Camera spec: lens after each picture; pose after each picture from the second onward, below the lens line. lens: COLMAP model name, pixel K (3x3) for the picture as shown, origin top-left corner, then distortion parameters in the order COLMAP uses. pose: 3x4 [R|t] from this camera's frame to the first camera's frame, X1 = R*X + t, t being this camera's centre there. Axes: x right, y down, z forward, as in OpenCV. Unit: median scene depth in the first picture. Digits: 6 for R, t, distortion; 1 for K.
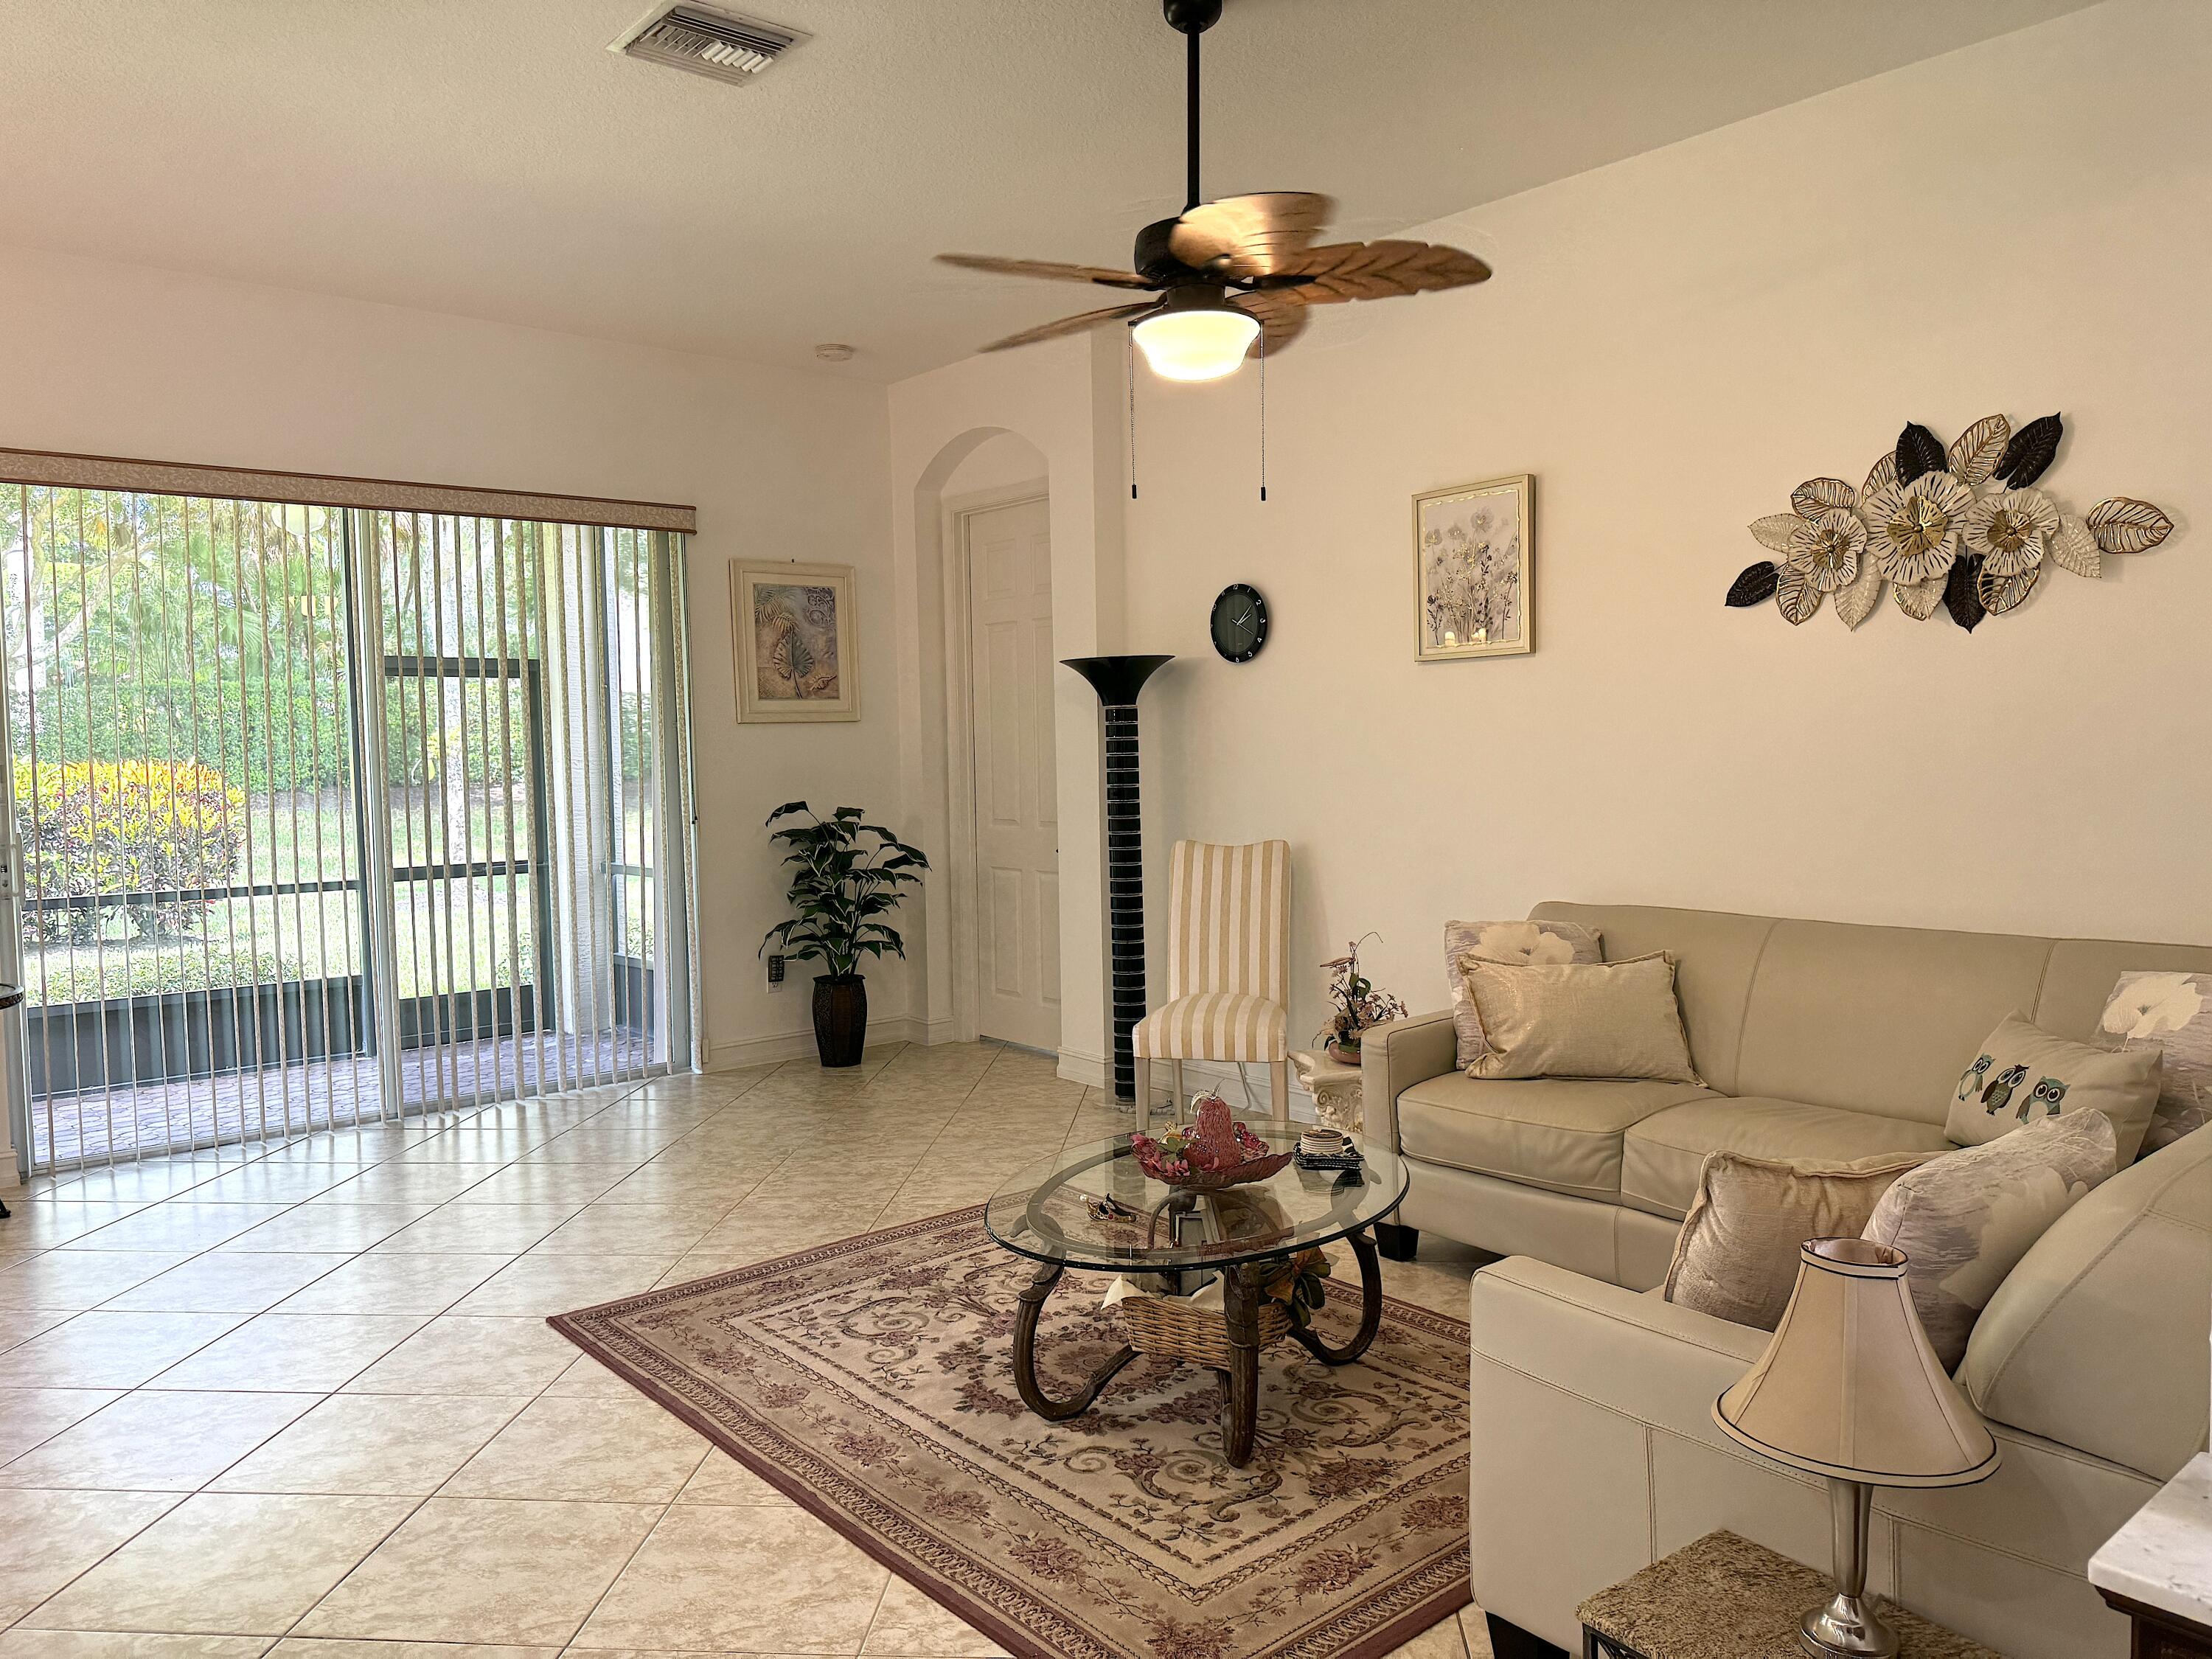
lens RADIAL K [[1552.2, 0, 1106.7], [0, 1552.2, 852.8], [0, 0, 1]] dist [0.057071, -0.054631]
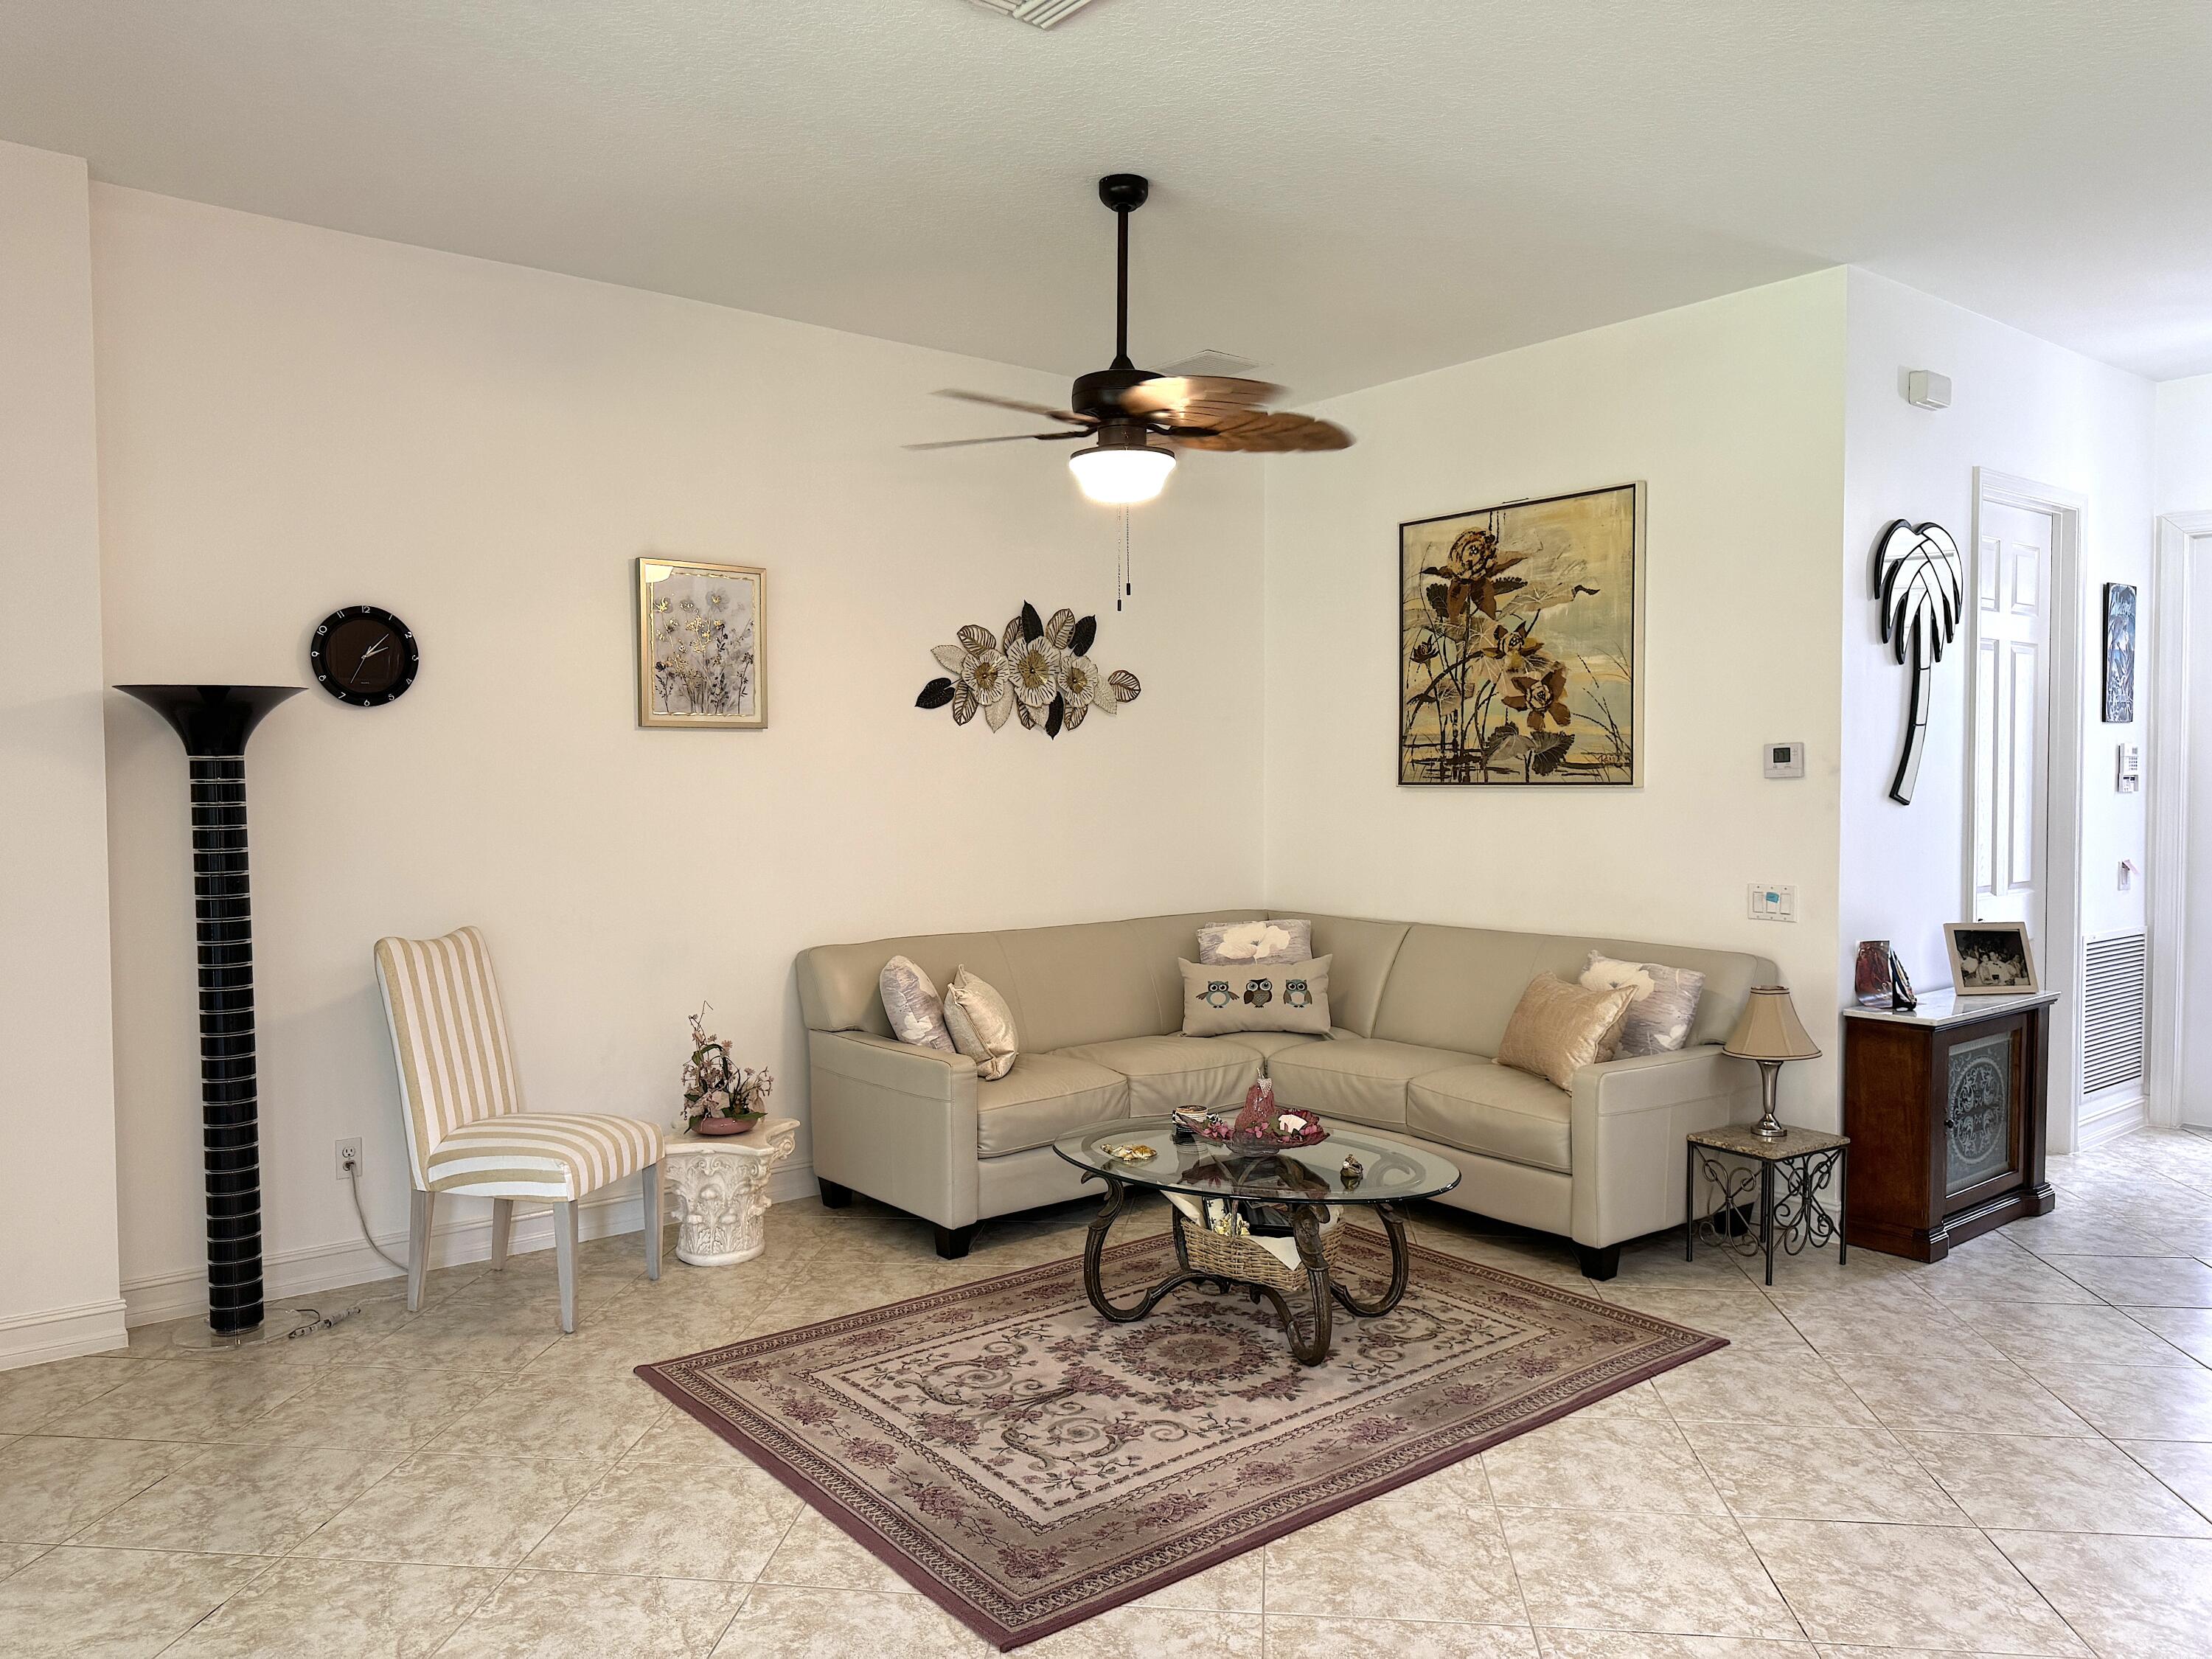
lens RADIAL K [[1552.2, 0, 1098.1], [0, 1552.2, 836.3], [0, 0, 1]] dist [0.057071, -0.054631]
pose [[0.033389, -0.020337, 0.999235, -0.814790], [0.073312, 0.997149, 0.017845, -0.052851], [-0.996750, 0.072660, 0.034785, 0.716862]]
